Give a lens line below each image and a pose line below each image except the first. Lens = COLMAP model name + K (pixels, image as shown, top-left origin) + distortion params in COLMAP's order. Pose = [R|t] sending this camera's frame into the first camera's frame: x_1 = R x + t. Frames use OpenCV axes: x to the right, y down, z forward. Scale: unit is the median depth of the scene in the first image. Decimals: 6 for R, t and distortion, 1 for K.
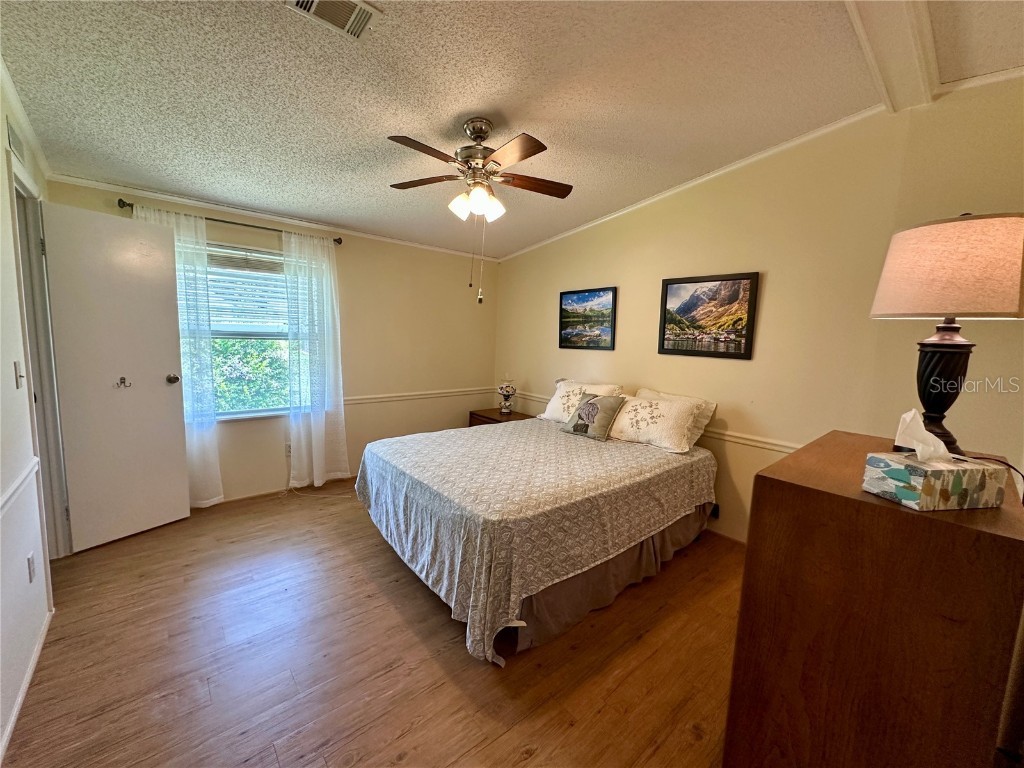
lens RADIAL K [[410.4, 0, 512.0], [0, 410.4, 384.0], [0, 0, 1]] dist [-0.000209, -0.000033]
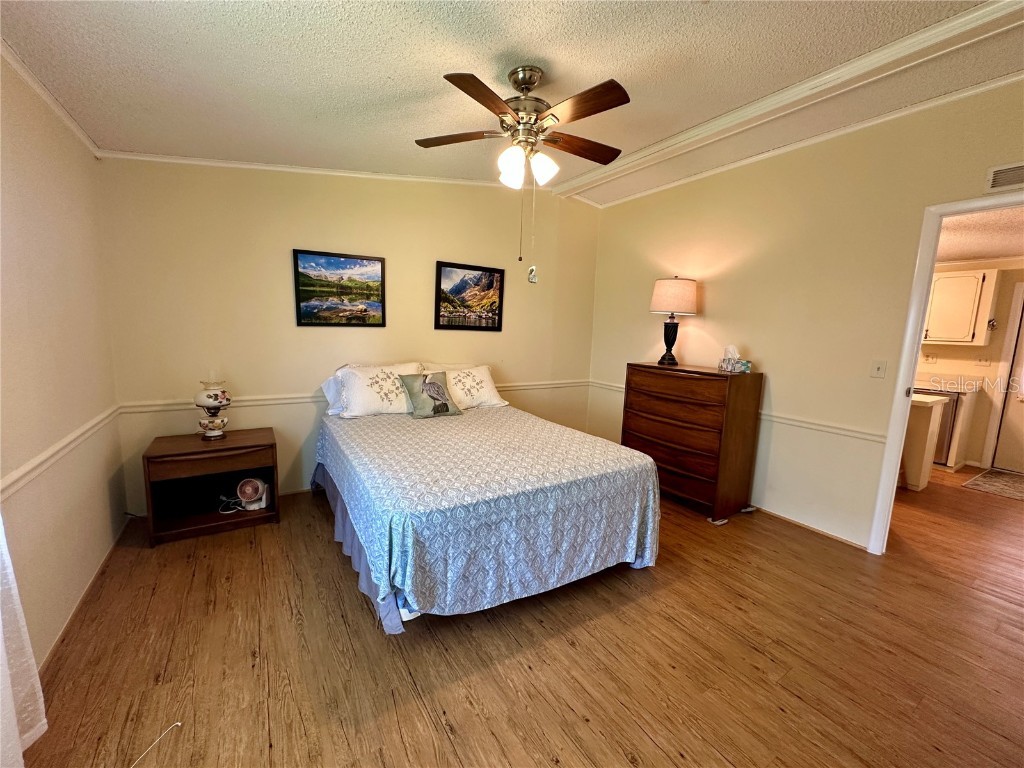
lens RADIAL K [[410.4, 0, 512.0], [0, 410.4, 384.0], [0, 0, 1]] dist [-0.000209, -0.000033]
pose [[0.146073, -0.168204, 0.974869, -0.725883], [0.086565, 0.983833, 0.156780, -0.085856], [-0.985479, 0.061488, 0.158272, 0.648566]]
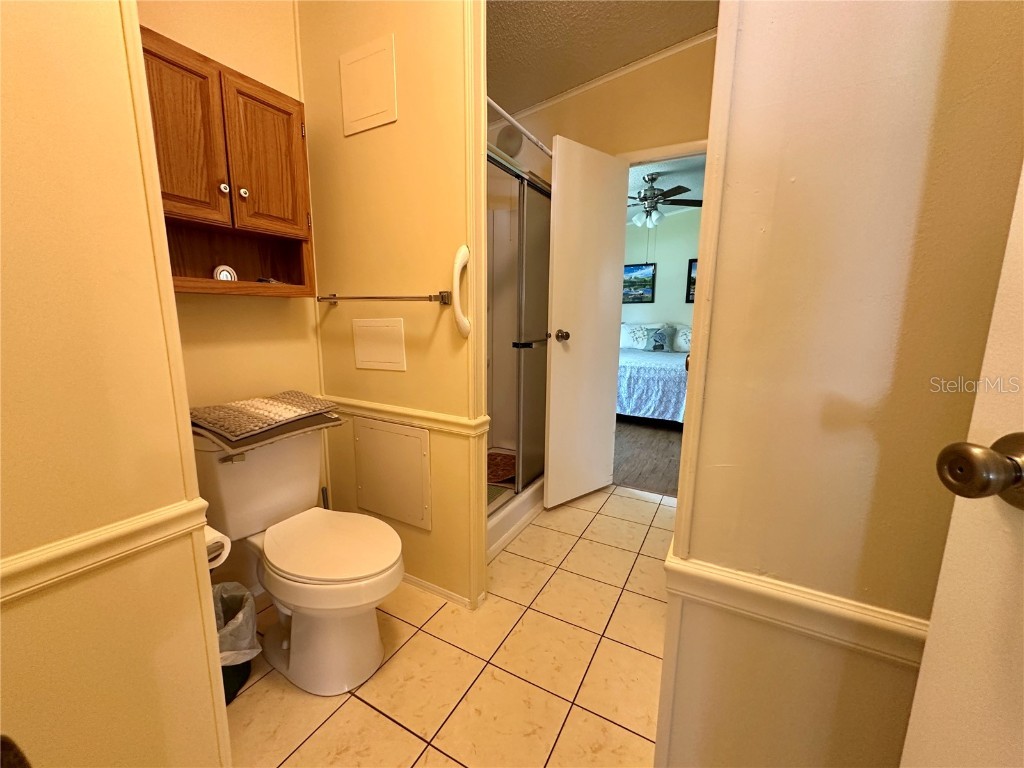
lens RADIAL K [[410.4, 0, 512.0], [0, 410.4, 384.0], [0, 0, 1]] dist [-0.000209, -0.000033]
pose [[0.938134, -0.090089, 0.334347, -0.957991], [0.068828, 0.994811, 0.074926, 0.087065], [-0.339362, -0.047279, 0.939467, -0.396074]]
